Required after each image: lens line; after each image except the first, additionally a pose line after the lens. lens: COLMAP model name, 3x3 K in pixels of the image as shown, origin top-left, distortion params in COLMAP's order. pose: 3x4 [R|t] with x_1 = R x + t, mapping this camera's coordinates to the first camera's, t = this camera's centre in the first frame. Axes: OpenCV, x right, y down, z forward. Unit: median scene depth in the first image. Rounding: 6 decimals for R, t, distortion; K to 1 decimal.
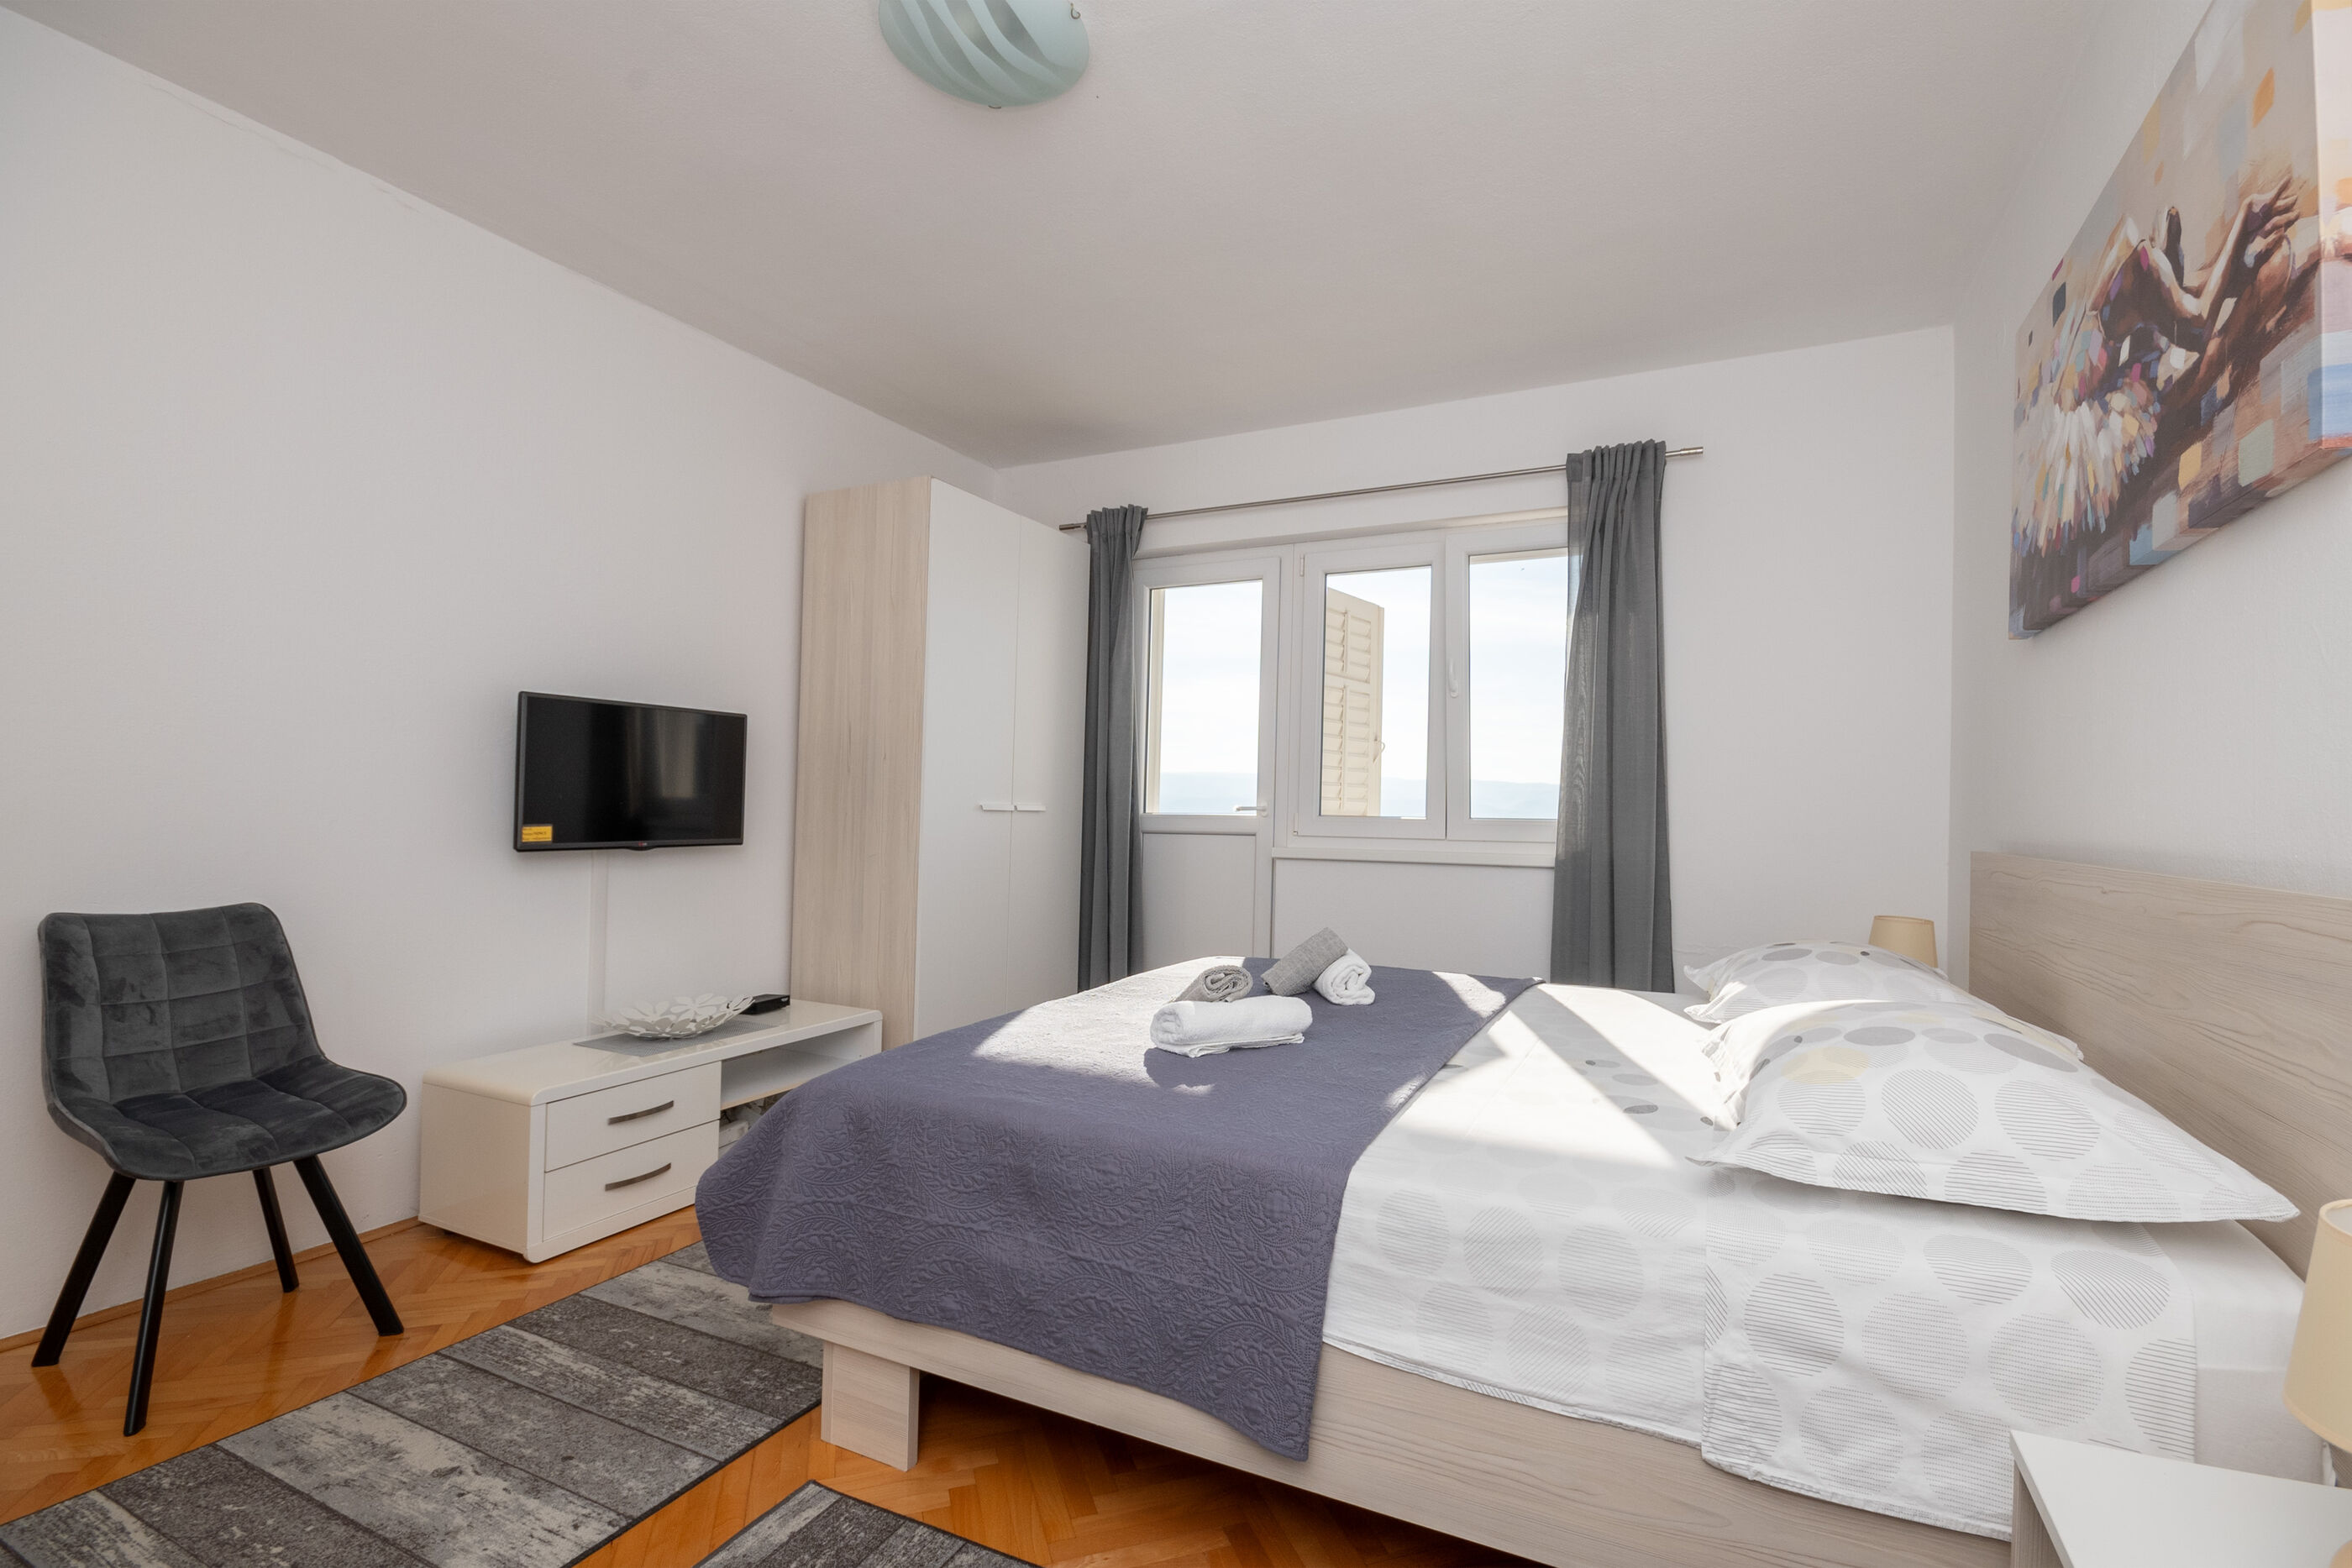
lens RADIAL K [[1058.8, 0, 1180.4], [0, 1058.8, 847.5], [0, 0, 1]] dist [-0.009495, -0.000490]
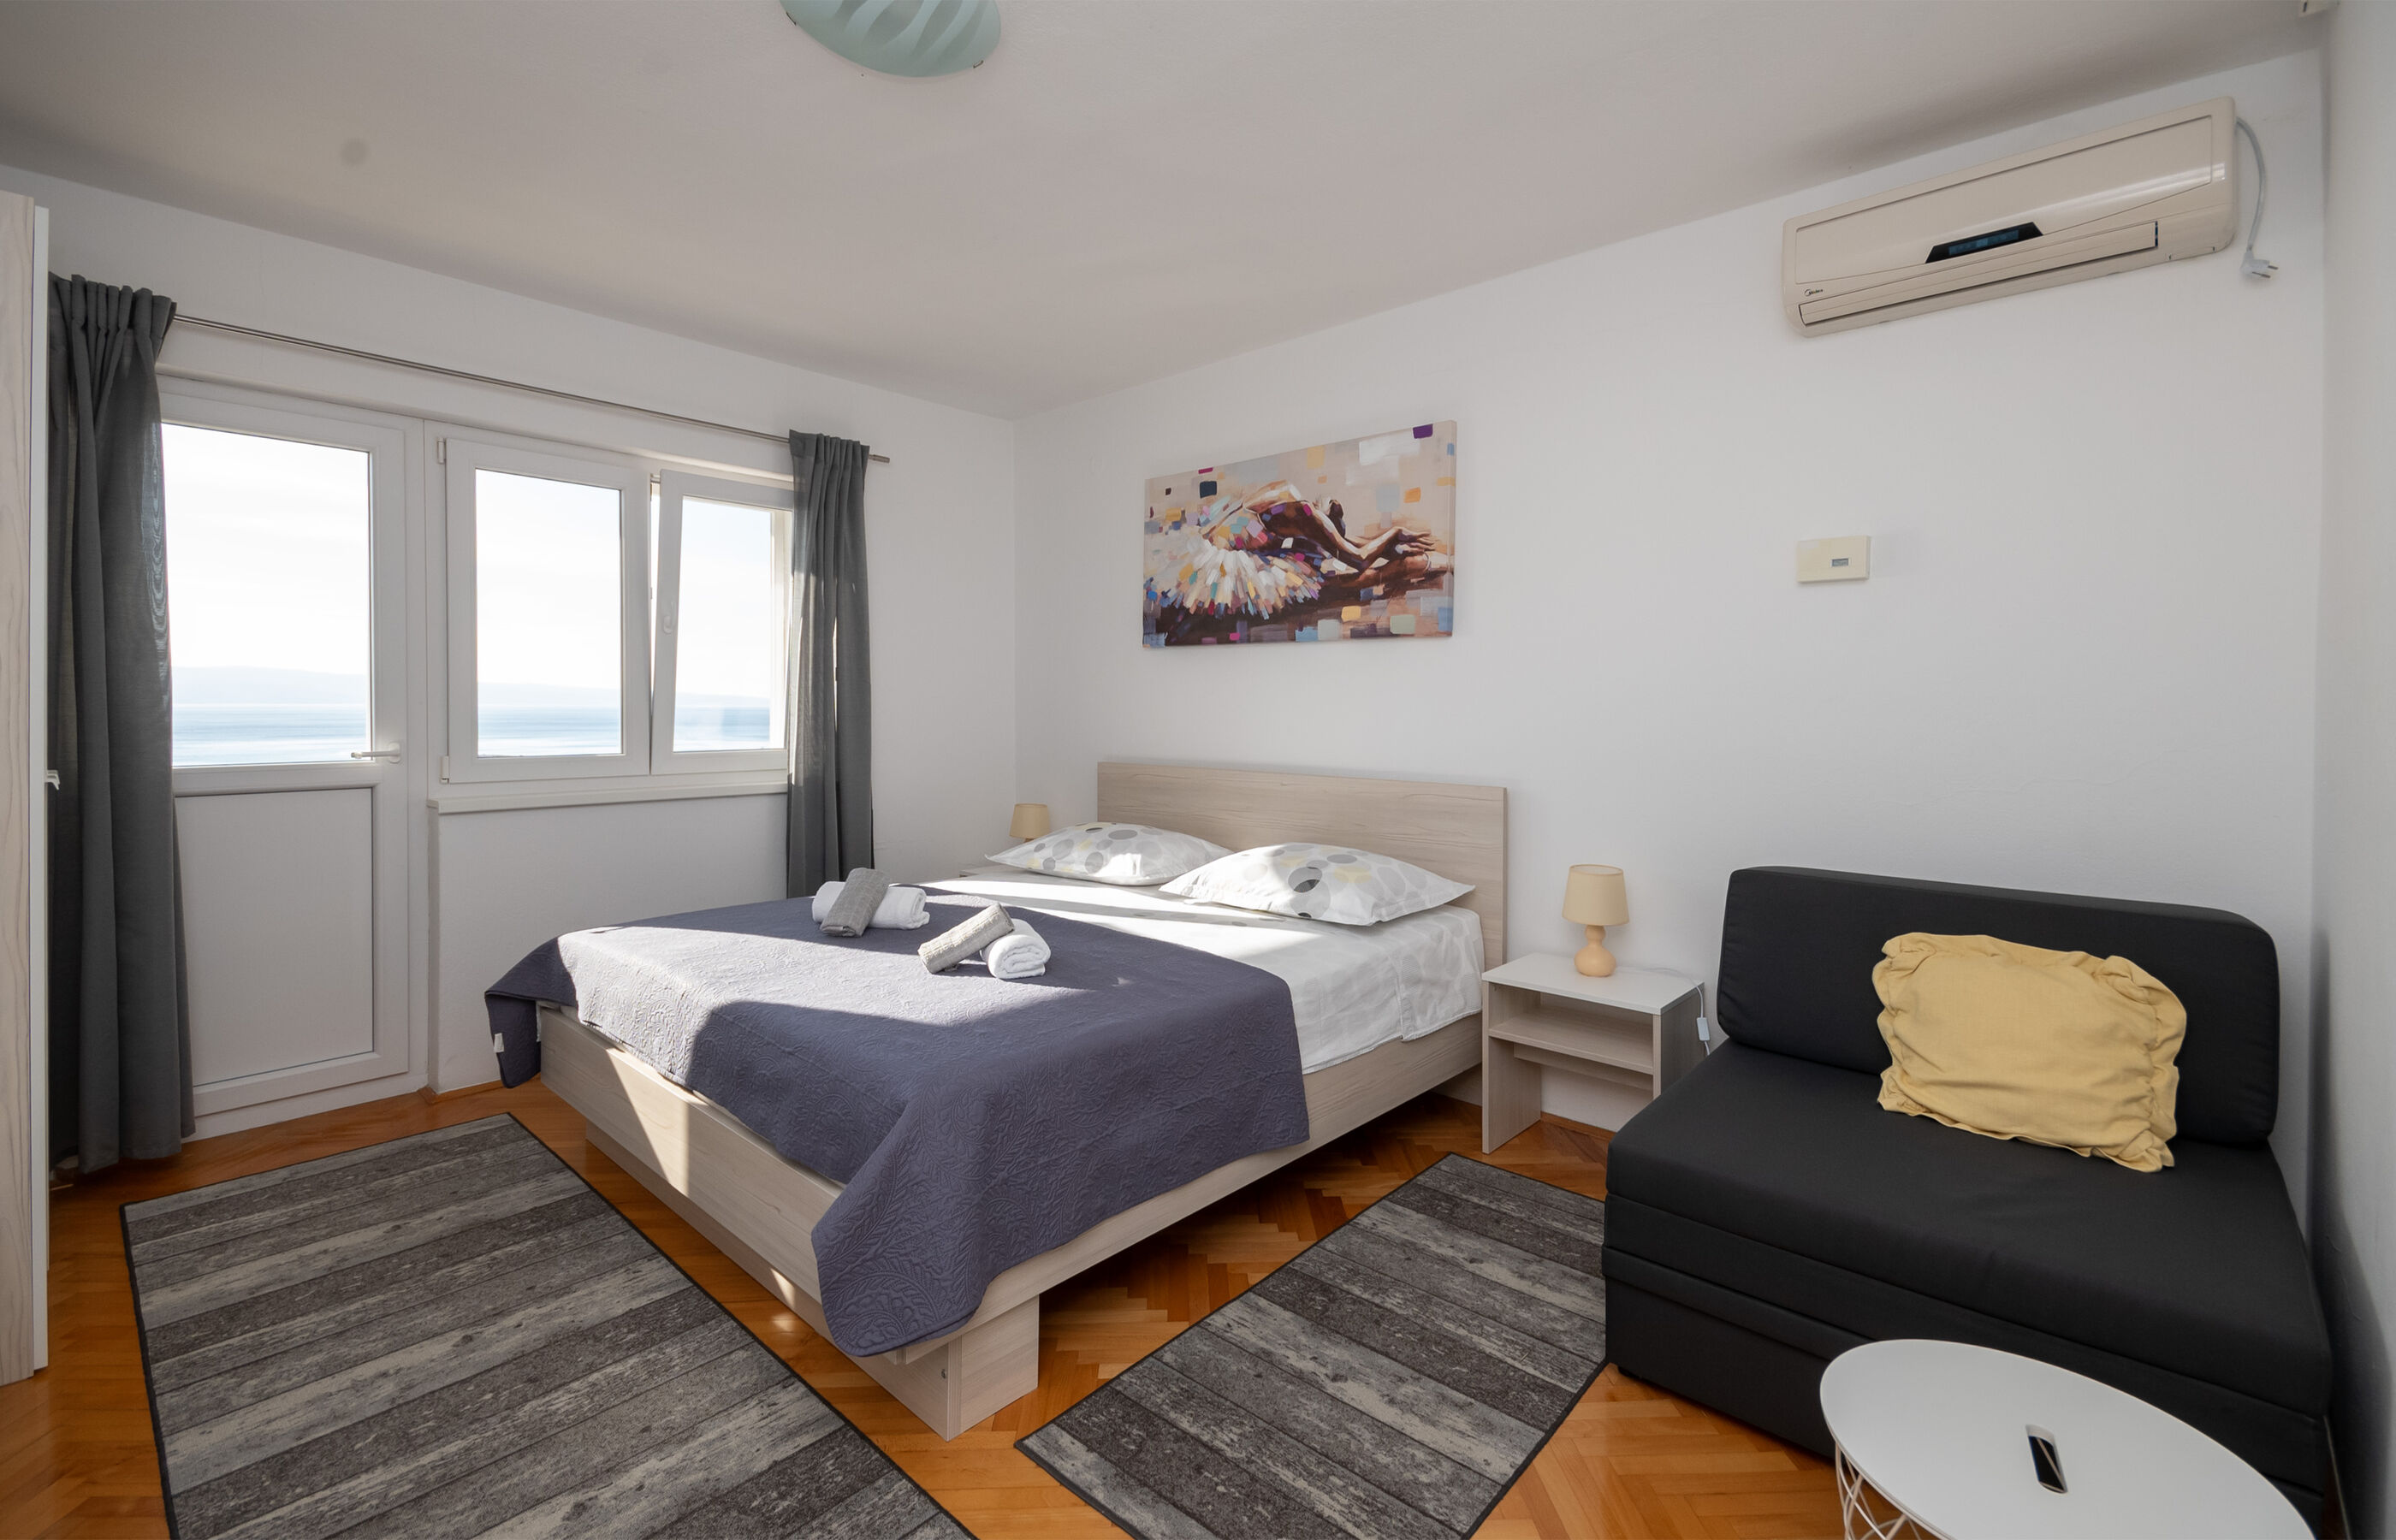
lens RADIAL K [[1018.2, 0, 1241.4], [0, 1018.2, 799.6], [0, 0, 1]] dist [0.013209, 0.000166]
pose [[0.265894, -0.100664, 0.958732, -1.193711], [0.032423, 0.994904, 0.095470, -0.133654], [-0.963457, 0.005700, 0.267803, 0.492231]]
